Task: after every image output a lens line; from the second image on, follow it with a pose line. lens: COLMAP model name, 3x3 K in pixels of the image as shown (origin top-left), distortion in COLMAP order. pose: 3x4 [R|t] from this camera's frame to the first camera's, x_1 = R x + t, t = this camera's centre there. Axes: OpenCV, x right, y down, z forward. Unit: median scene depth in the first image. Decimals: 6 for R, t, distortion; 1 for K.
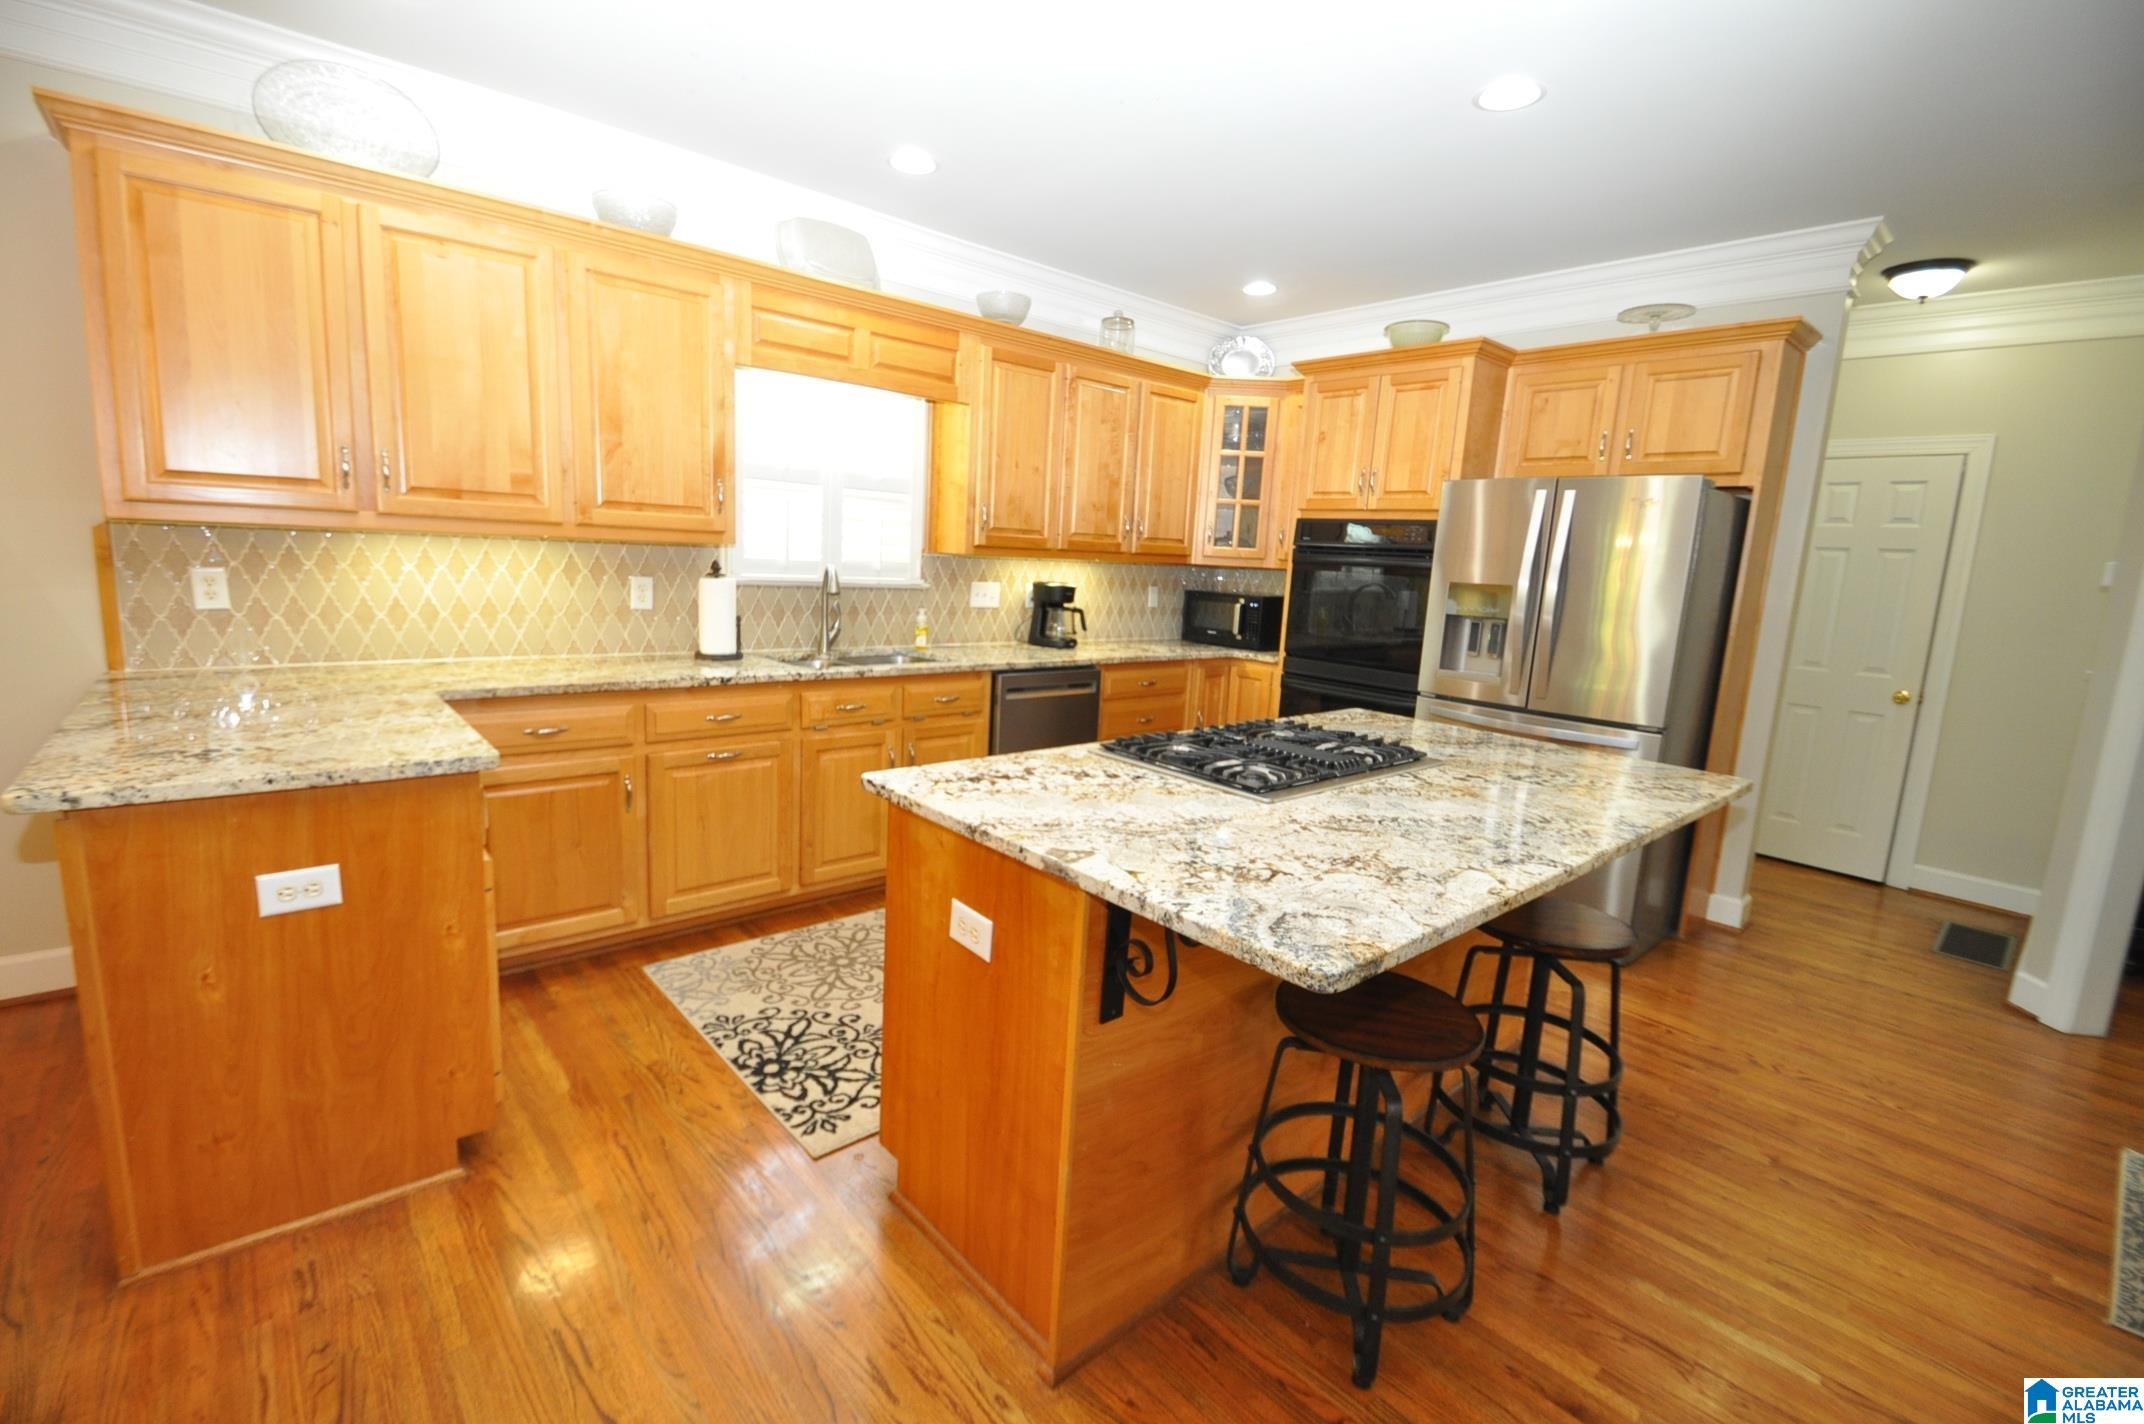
lens RADIAL K [[932.5, 0, 1042.8], [0, 932.5, 705.9], [0, 0, 1]] dist [0.000947, -0.011449]
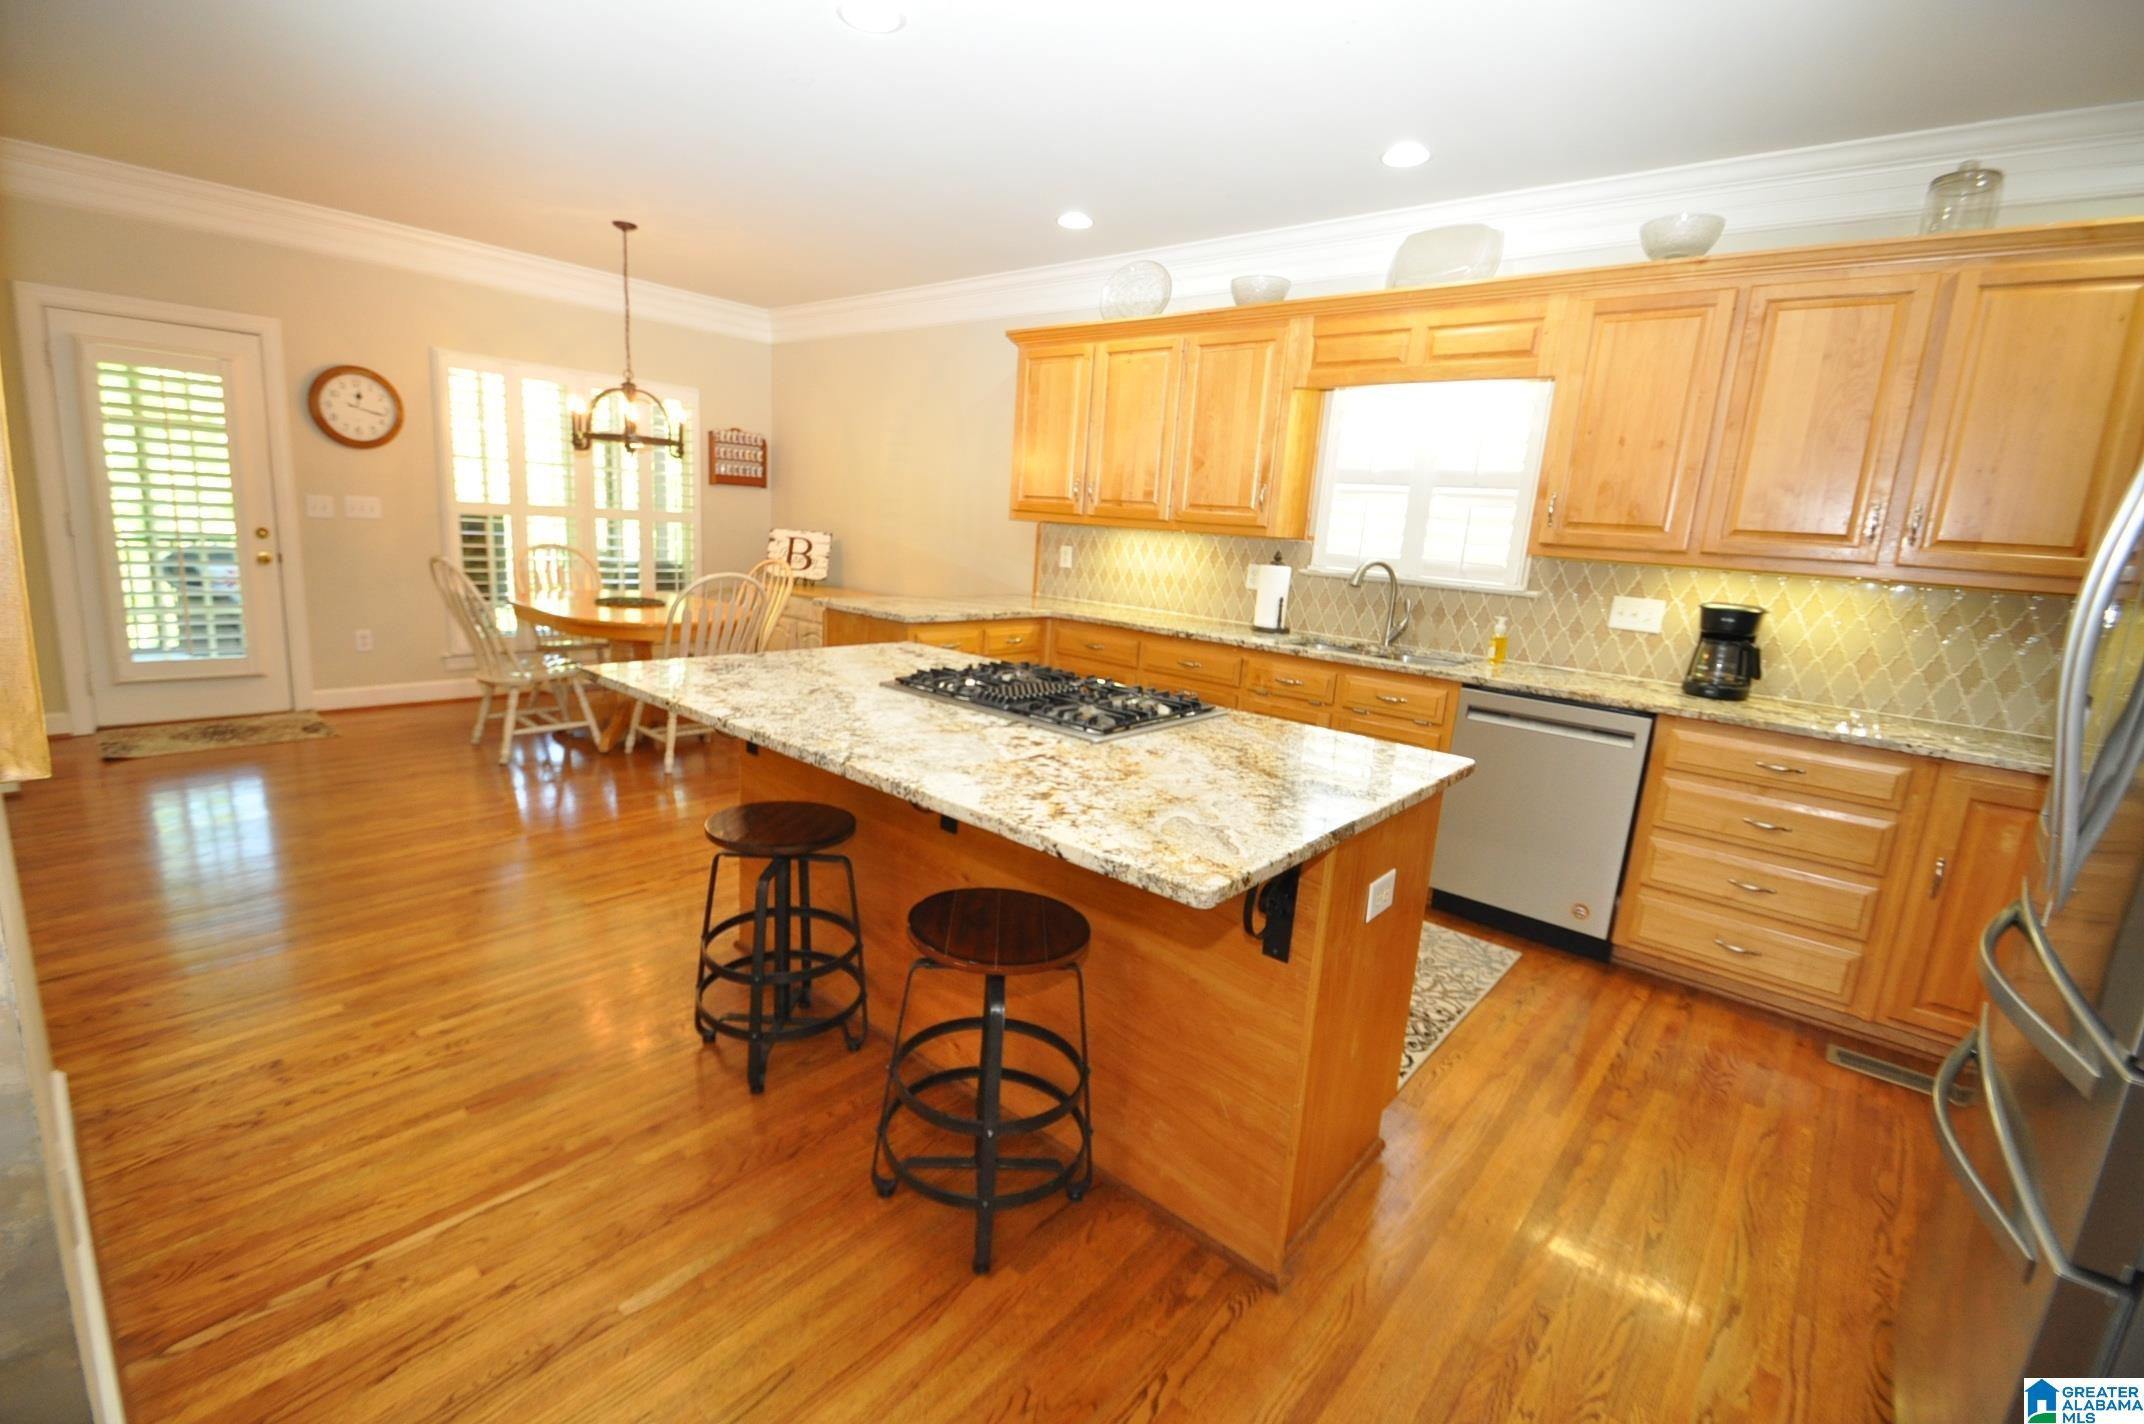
lens RADIAL K [[932.5, 0, 1042.8], [0, 932.5, 705.9], [0, 0, 1]] dist [0.000947, -0.011449]
pose [[0.136589, 0.155166, -0.978400, 0.937406], [-0.219254, 0.967898, 0.122891, -0.047550], [0.966060, 0.197732, 0.166225, 0.603835]]
